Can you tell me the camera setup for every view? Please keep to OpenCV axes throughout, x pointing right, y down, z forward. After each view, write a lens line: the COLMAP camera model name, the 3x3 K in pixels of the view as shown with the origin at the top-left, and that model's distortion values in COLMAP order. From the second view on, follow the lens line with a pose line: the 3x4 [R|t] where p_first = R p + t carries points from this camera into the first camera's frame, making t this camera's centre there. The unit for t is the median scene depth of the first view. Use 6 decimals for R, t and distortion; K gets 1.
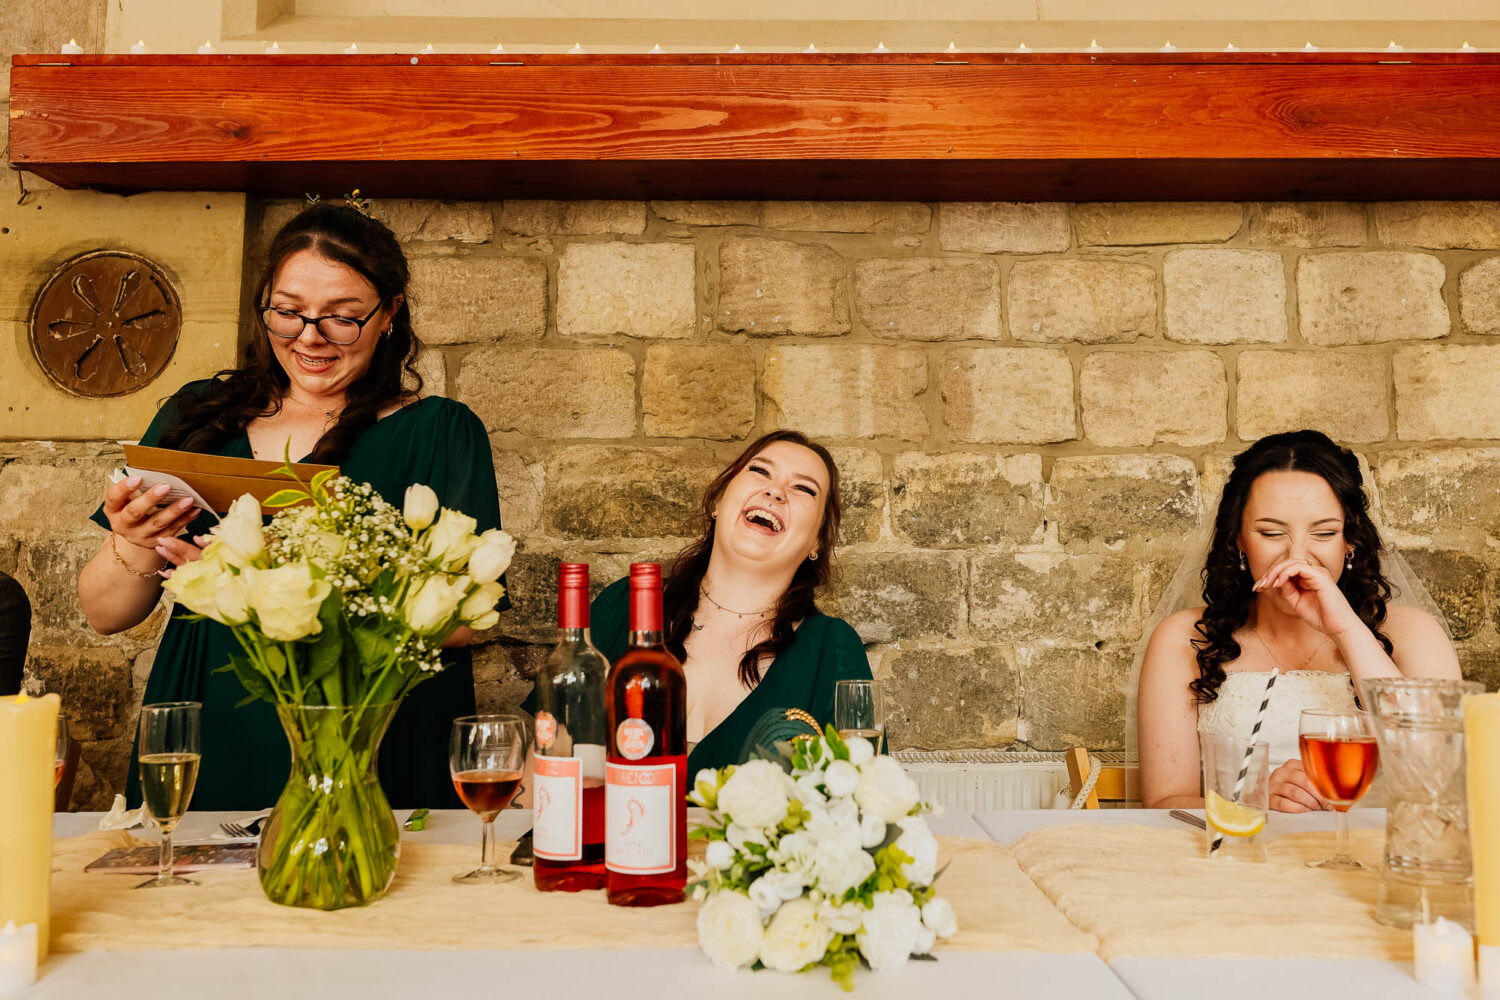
lens RADIAL K [[1222.6, 0, 758.2], [0, 1222.6, 488.8], [0, 0, 1]] dist [-0.004665, 0.007406]
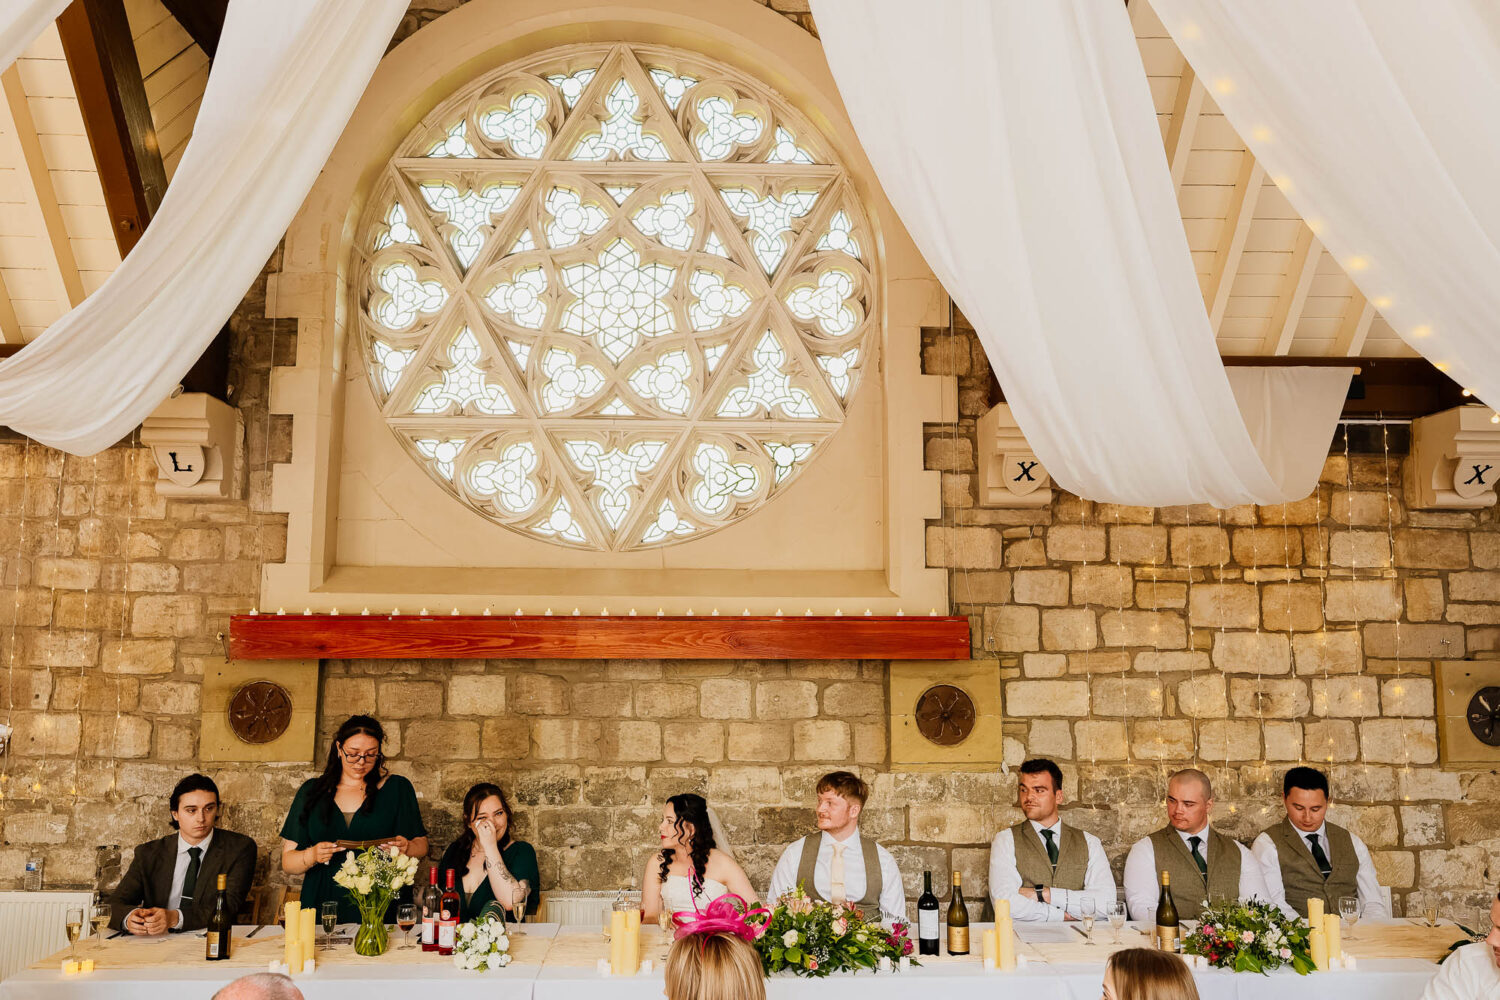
lens RADIAL K [[1222.6, 0, 743.0], [0, 1222.6, 493.2], [0, 0, 1]] dist [-0.004665, 0.007406]
pose [[0.999630, 0.008955, 0.025694, 0.360400], [-0.008230, 0.999569, -0.028185, -0.510814], [-0.025935, 0.027963, 0.999272, -1.469727]]
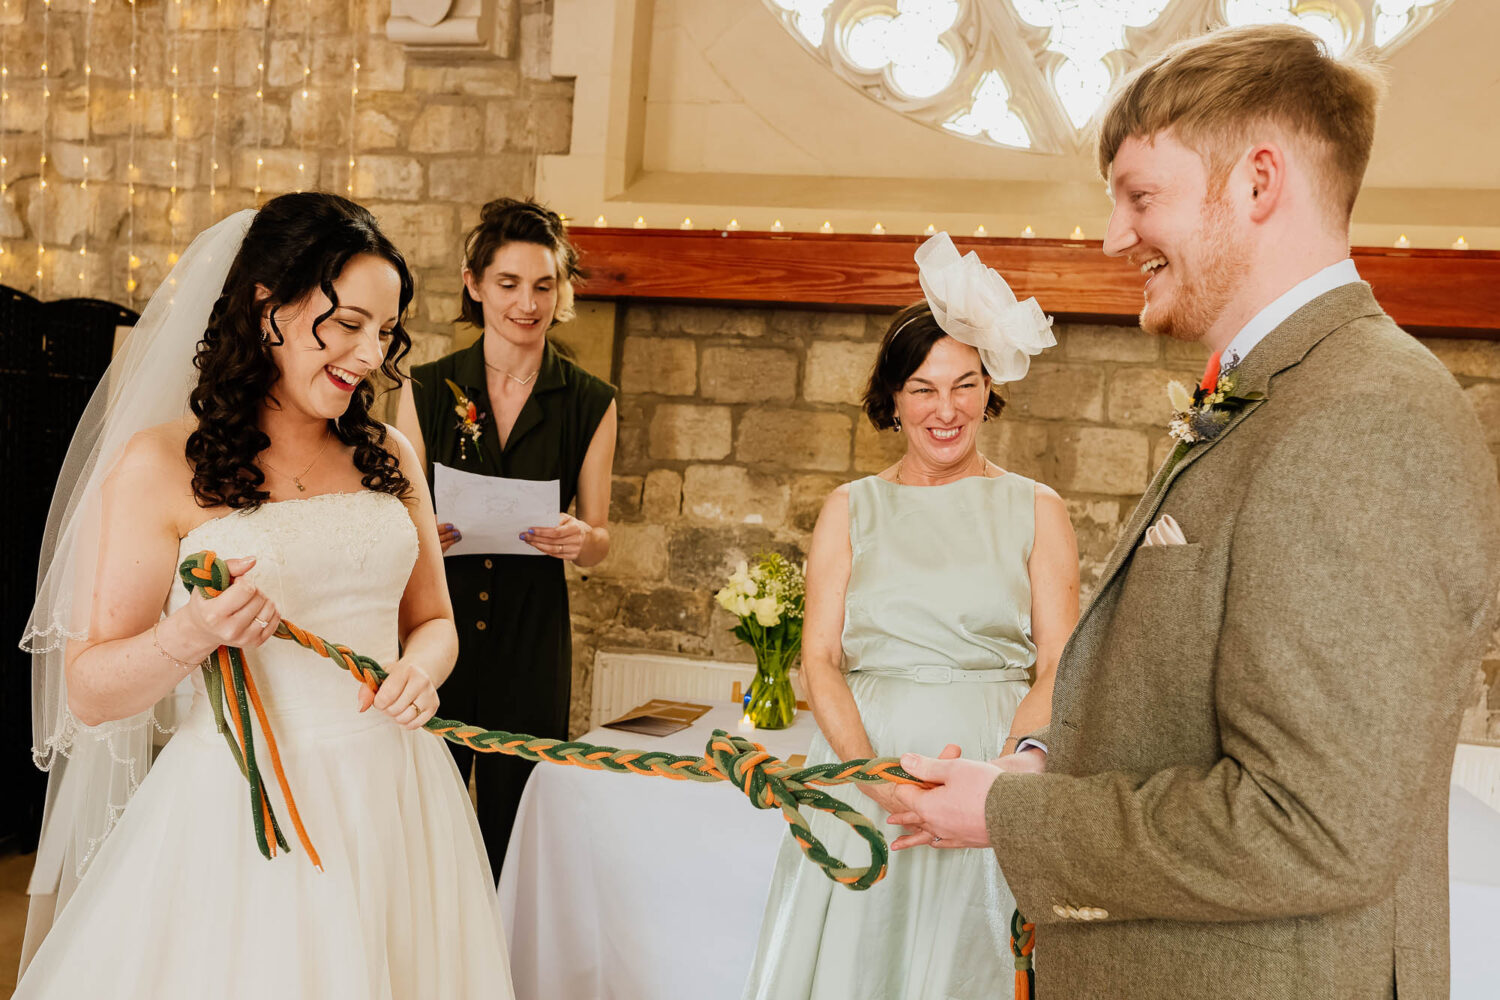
lens RADIAL K [[1222.6, 0, 713.5], [0, 1222.6, 538.0], [0, 0, 1]] dist [-0.004665, 0.007406]
pose [[0.972055, 0.082887, -0.219633, 0.081773], [-0.049768, 0.987088, 0.152252, -0.189207], [0.229417, -0.137066, 0.963629, -0.557234]]
